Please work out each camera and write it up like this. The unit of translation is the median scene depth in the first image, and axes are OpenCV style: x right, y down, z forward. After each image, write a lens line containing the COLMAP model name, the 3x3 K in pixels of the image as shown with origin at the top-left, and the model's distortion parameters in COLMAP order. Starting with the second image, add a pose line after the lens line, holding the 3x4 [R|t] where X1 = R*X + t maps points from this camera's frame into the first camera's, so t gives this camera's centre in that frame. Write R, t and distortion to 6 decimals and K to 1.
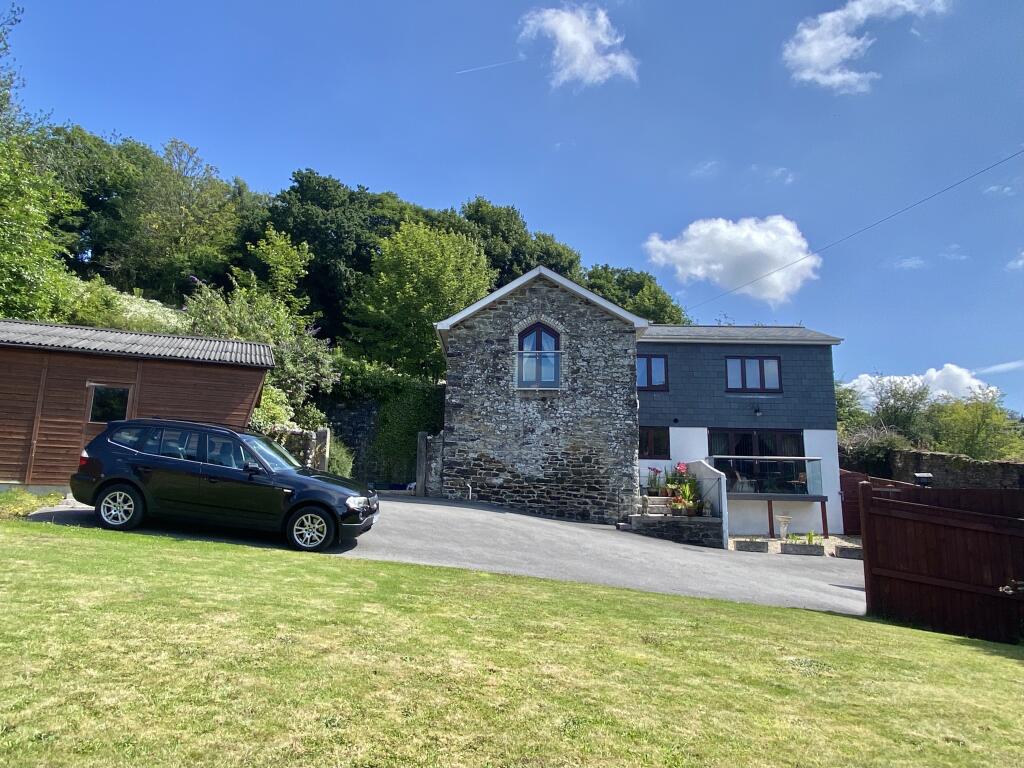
lens RADIAL K [[628.2, 0, 511.6], [0, 628.2, 383.1], [0, 0, 1]] dist [-0.056015, -0.000381]
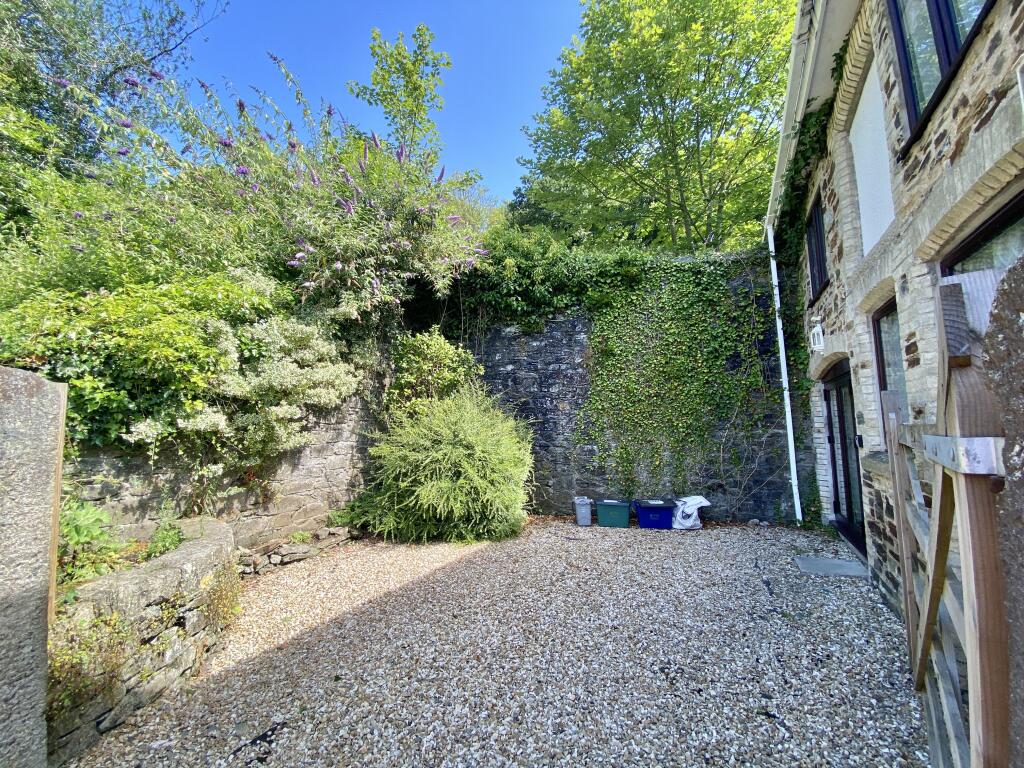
lens RADIAL K [[405.6, 0, 505.6], [0, 405.6, 389.6], [0, 0, 1]] dist [-0.009107, -0.000340]
pose [[0.856760, -0.081062, -0.509305, -0.167684], [0.130144, 0.989591, 0.061426, 0.083852], [0.499024, -0.118910, 0.858391, 1.001375]]
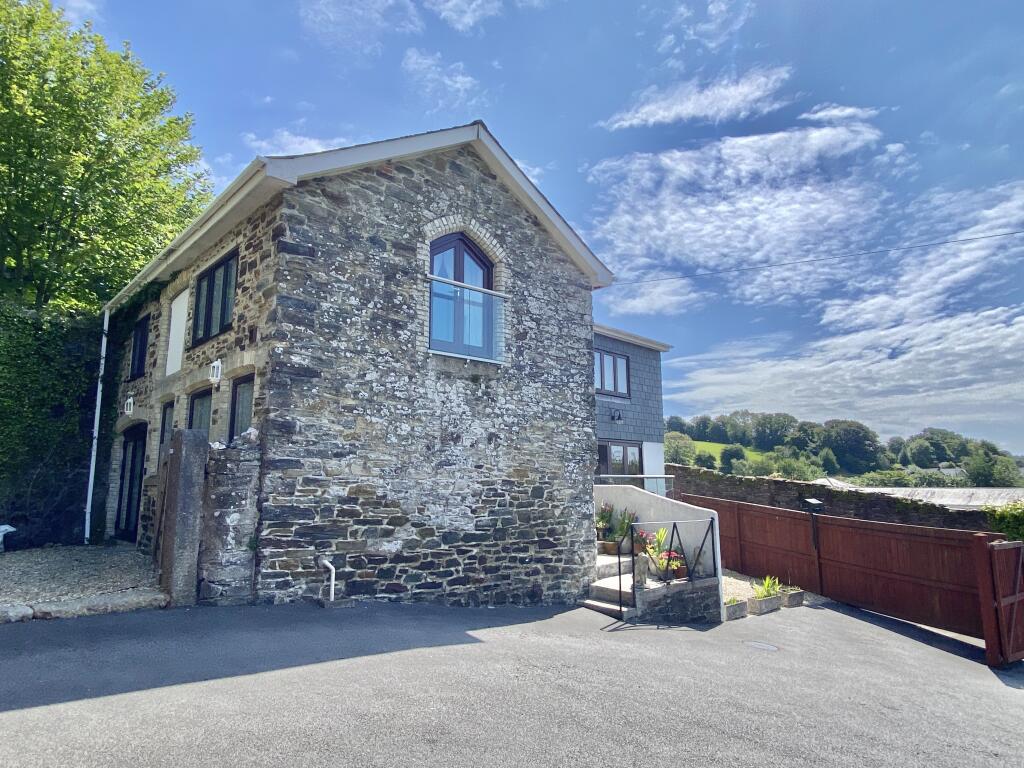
lens RADIAL K [[550.6, 0, 509.2], [0, 550.6, 390.7], [0, 0, 1]] dist [0.003052, -0.003266]
pose [[0.708811, 0.089658, 0.699677, -0.248479], [-0.112439, 0.993568, -0.013411, 0.038672], [-0.696379, -0.069166, 0.714333, 0.652230]]
